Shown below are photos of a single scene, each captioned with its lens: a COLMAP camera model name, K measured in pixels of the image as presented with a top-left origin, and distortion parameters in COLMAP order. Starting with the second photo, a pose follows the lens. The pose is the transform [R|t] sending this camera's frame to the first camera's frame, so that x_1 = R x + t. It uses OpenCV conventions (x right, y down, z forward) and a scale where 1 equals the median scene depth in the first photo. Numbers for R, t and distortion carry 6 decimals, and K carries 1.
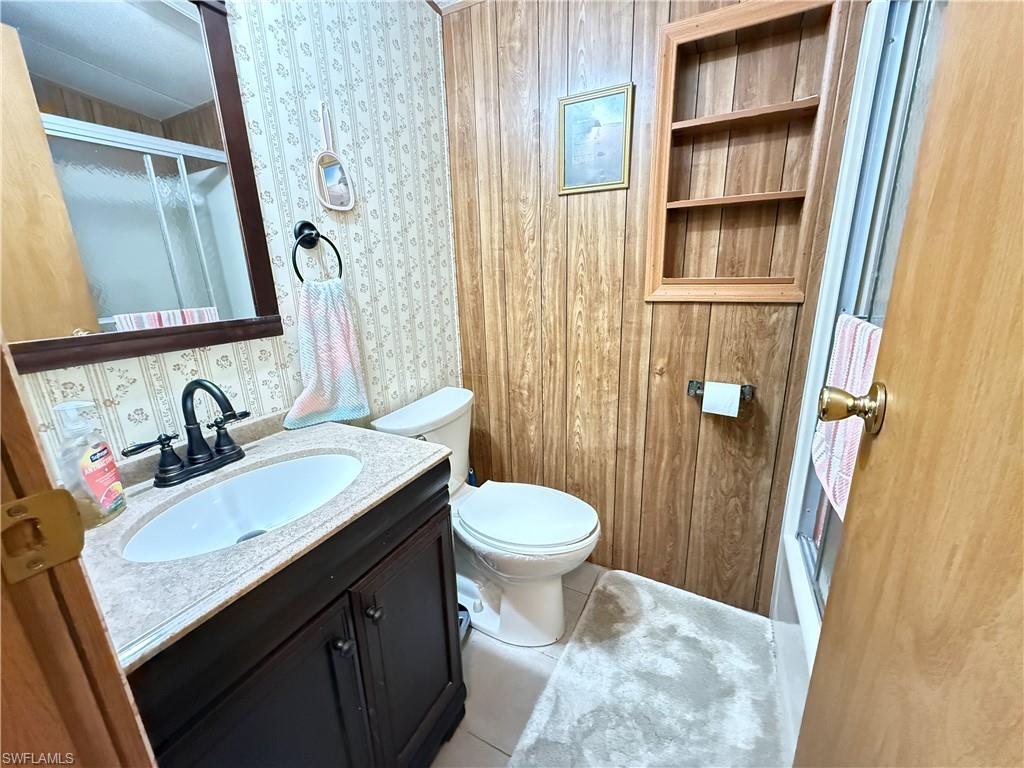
lens RADIAL K [[407.6, 0, 510.6], [0, 407.6, 382.2], [0, 0, 1]] dist [-0.000147, -0.000419]
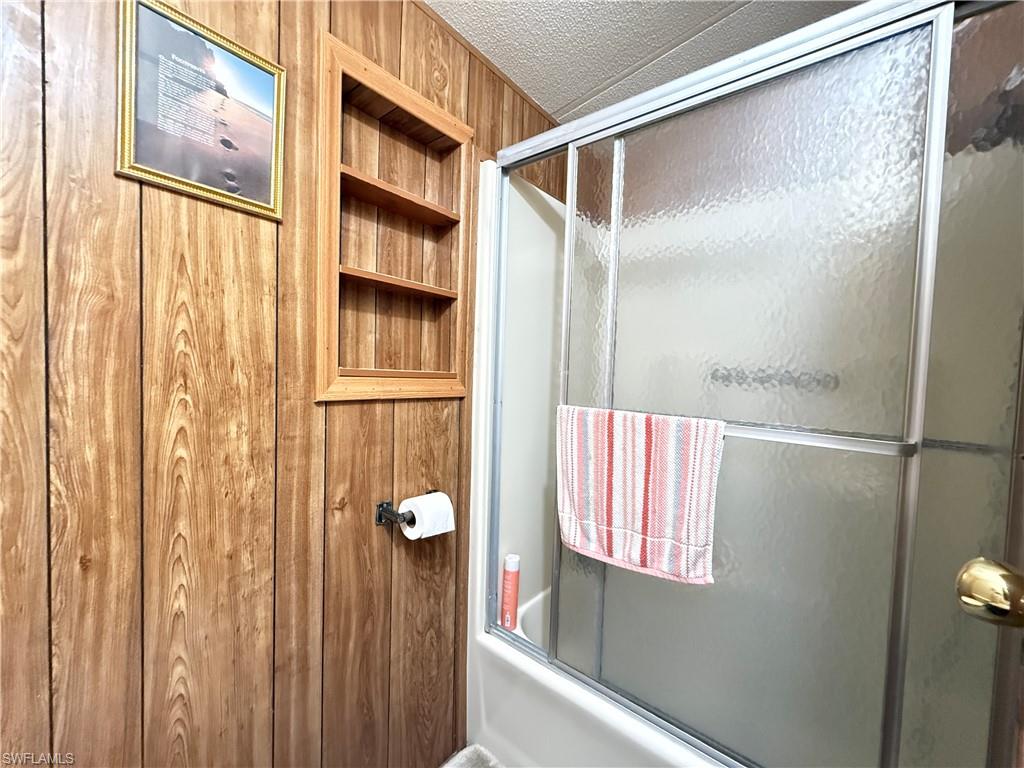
lens RADIAL K [[407.6, 0, 505.4], [0, 407.6, 384.1], [0, 0, 1]] dist [-0.000147, -0.000419]
pose [[0.218659, 0.005301, 0.975787, -0.222765], [0.213974, 0.975387, -0.053248, -0.125407], [-0.952052, 0.220436, 0.212143, 0.566324]]
